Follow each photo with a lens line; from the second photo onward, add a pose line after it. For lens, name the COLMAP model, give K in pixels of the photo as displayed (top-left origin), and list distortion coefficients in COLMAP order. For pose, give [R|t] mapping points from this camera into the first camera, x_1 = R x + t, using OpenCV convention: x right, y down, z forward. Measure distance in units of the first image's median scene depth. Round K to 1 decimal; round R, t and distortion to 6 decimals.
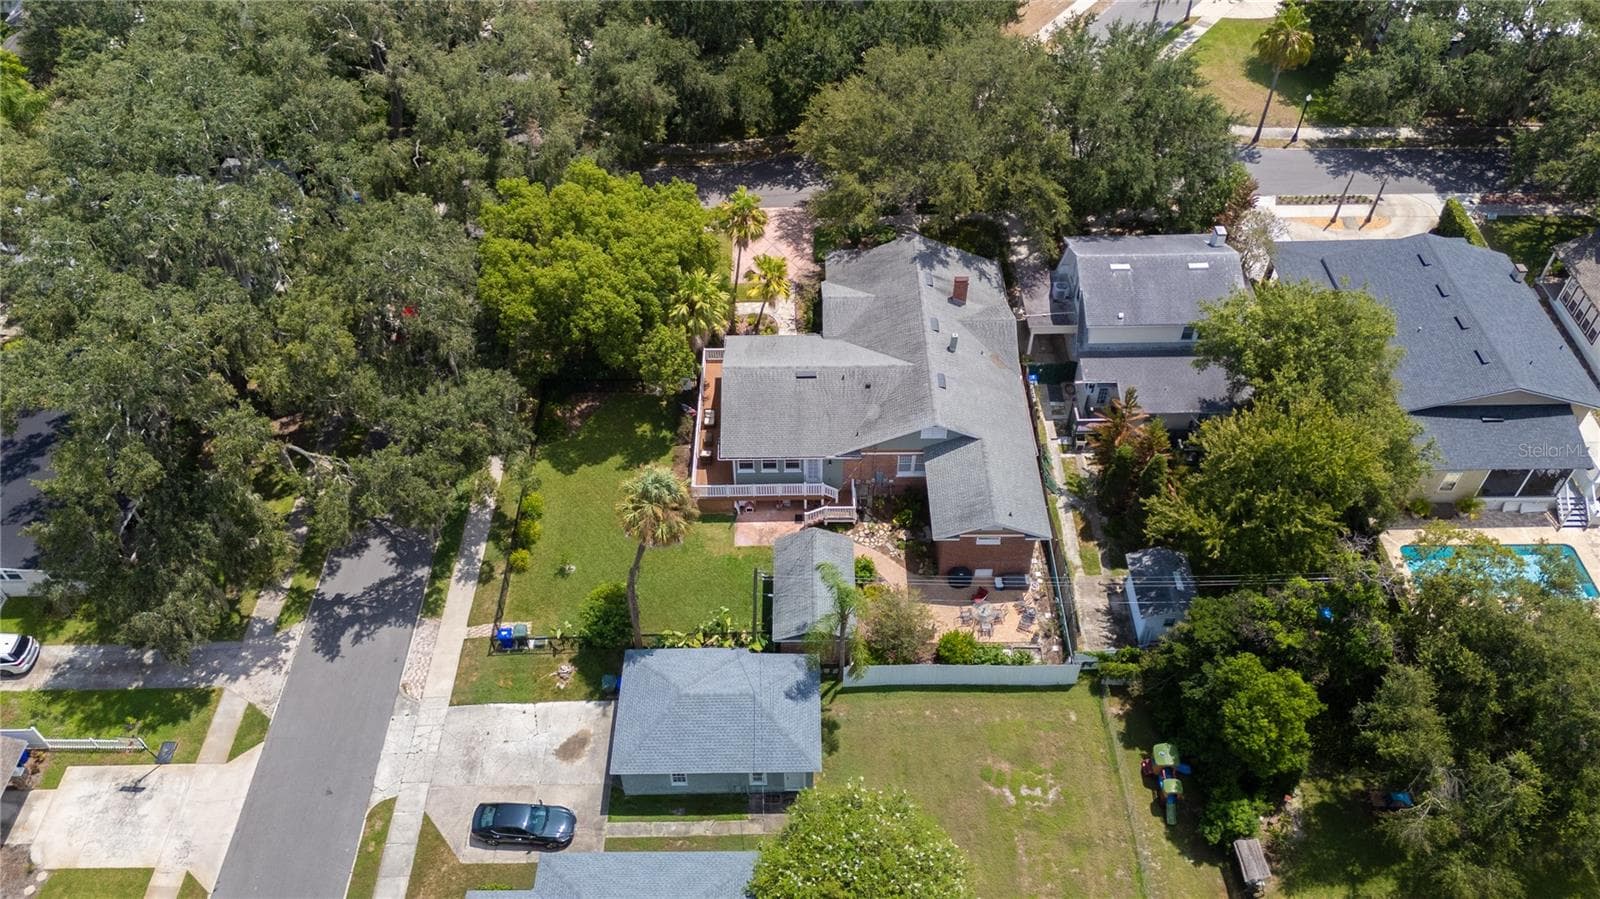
lens RADIAL K [[1175.8, 0, 797.4], [0, 1175.8, 449.9], [0, 0, 1]] dist [0.058303, -0.047726]
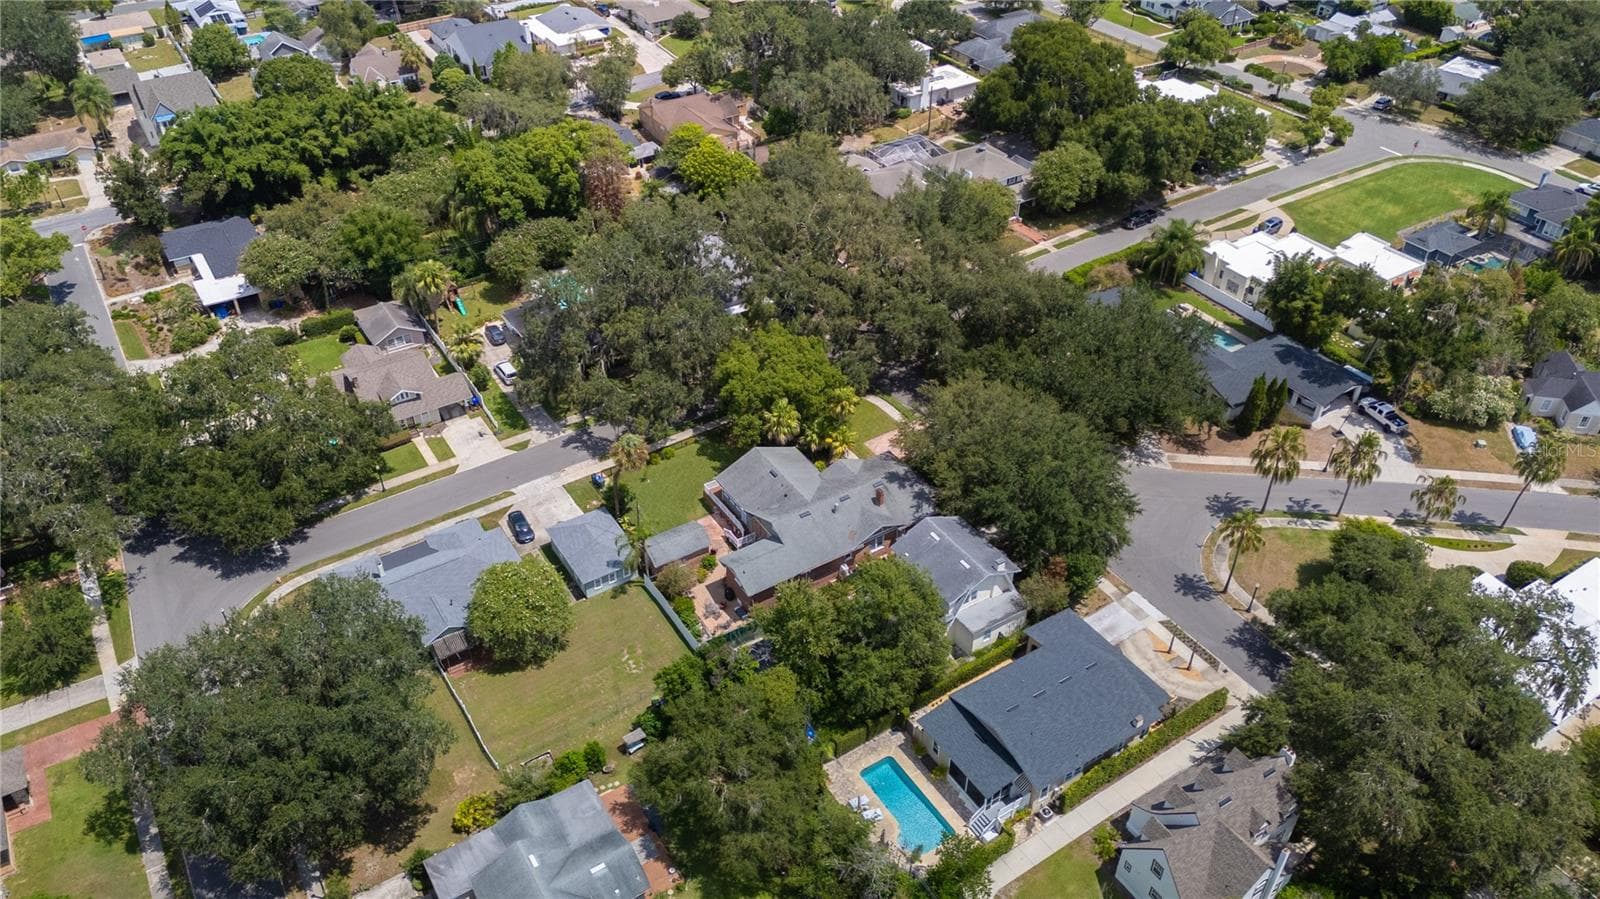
lens RADIAL K [[1175.8, 0, 802.6], [0, 1175.8, 455.6], [0, 0, 1]] dist [0.058303, -0.047726]
pose [[0.534498, 0.531818, -0.656873, 1.274960], [-0.617240, 0.776545, 0.126459, -0.360246], [0.577345, 0.337856, 0.743321, -0.378827]]
